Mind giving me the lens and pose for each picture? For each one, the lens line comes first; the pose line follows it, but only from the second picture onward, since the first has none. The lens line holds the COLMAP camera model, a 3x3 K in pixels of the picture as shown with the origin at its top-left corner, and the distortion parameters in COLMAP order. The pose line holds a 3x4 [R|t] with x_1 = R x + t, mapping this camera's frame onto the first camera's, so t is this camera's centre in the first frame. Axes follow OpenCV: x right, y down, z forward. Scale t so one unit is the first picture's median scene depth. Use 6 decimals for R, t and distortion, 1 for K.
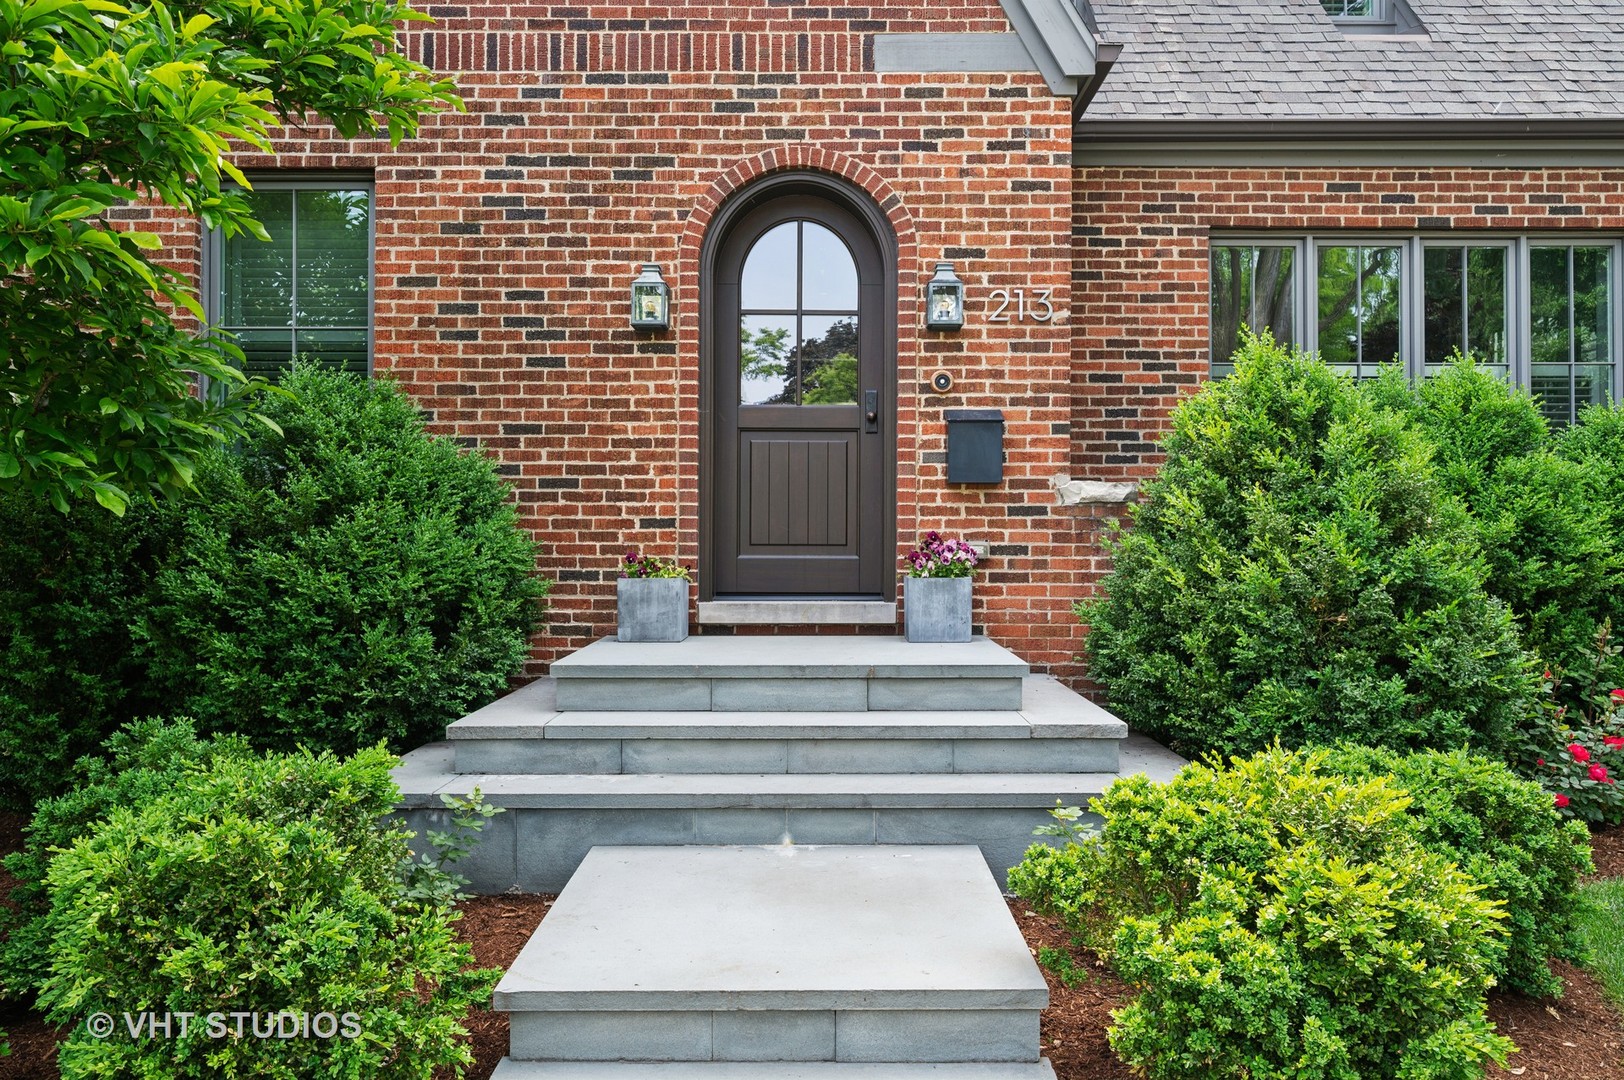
lens RADIAL K [[1171.6, 0, 811.9], [0, 1171.6, 442.8], [0, 0, 1]] dist [-0.002268, -0.000258]
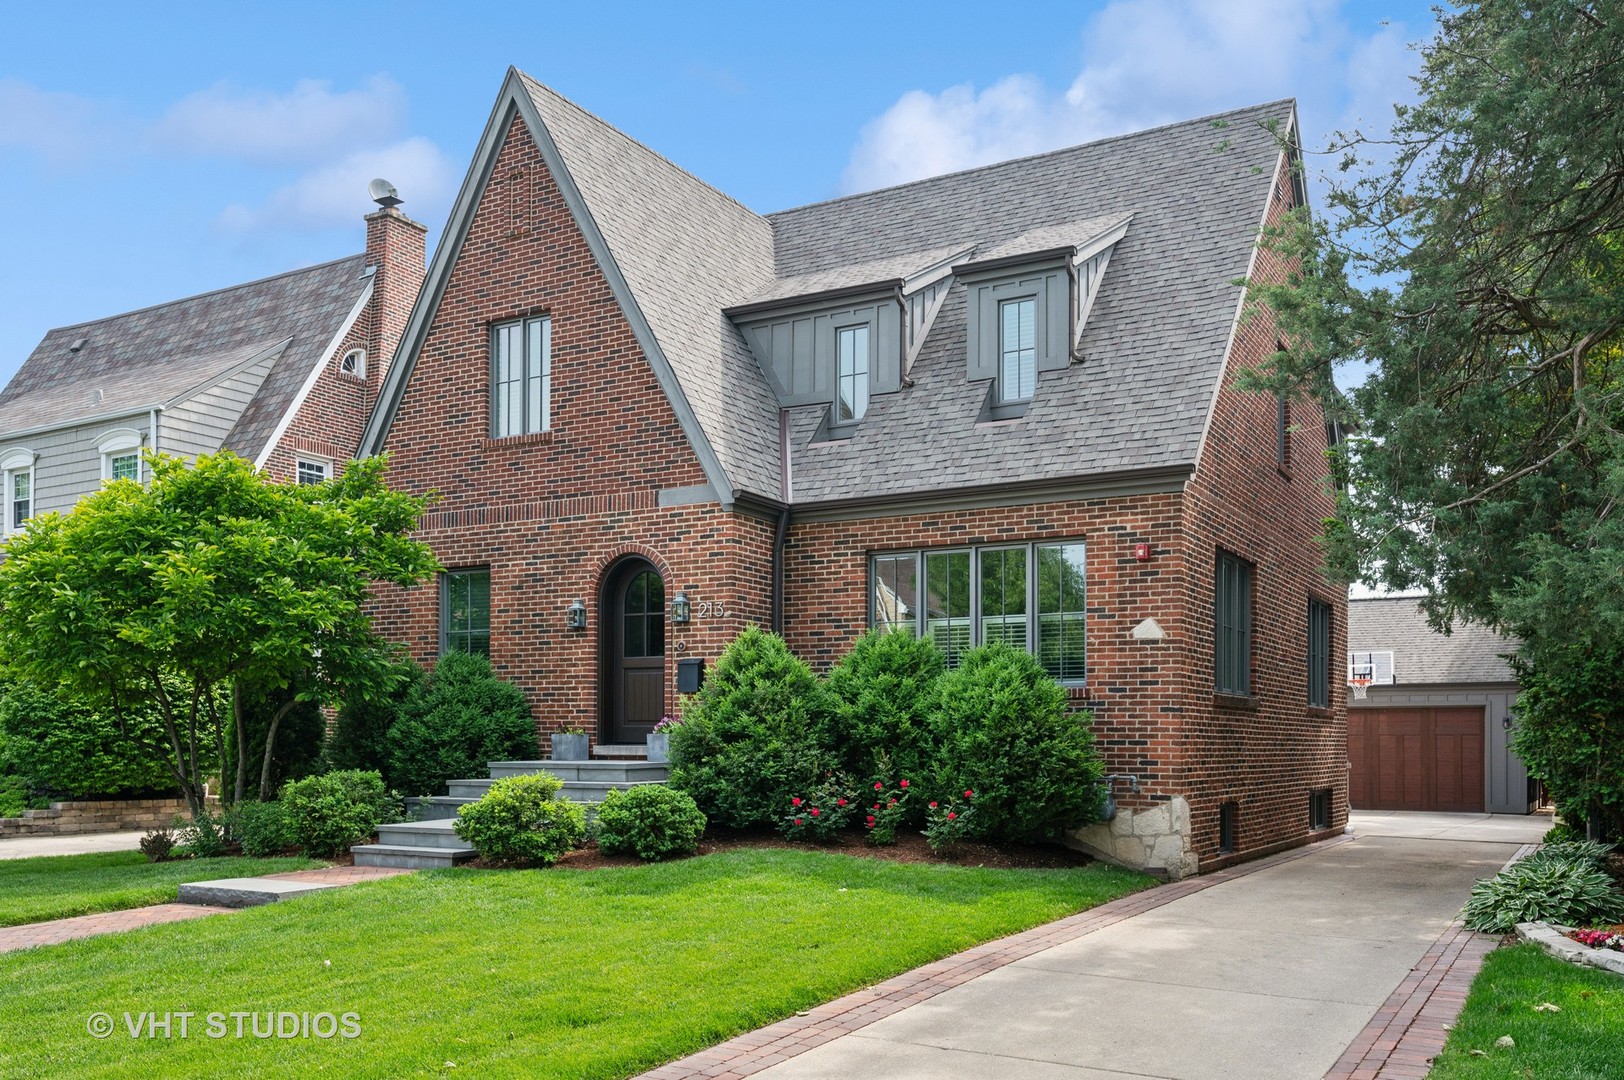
lens RADIAL K [[1343.8, 0, 812.0], [0, 1343.8, 540.0], [0, 0, 1]] dist [-0.001895, -0.000558]
pose [[0.870126, -0.071321, -0.487642, 1.556743], [0.039761, 0.996407, -0.074783, -0.051346], [0.491223, 0.045681, 0.869835, -1.084379]]
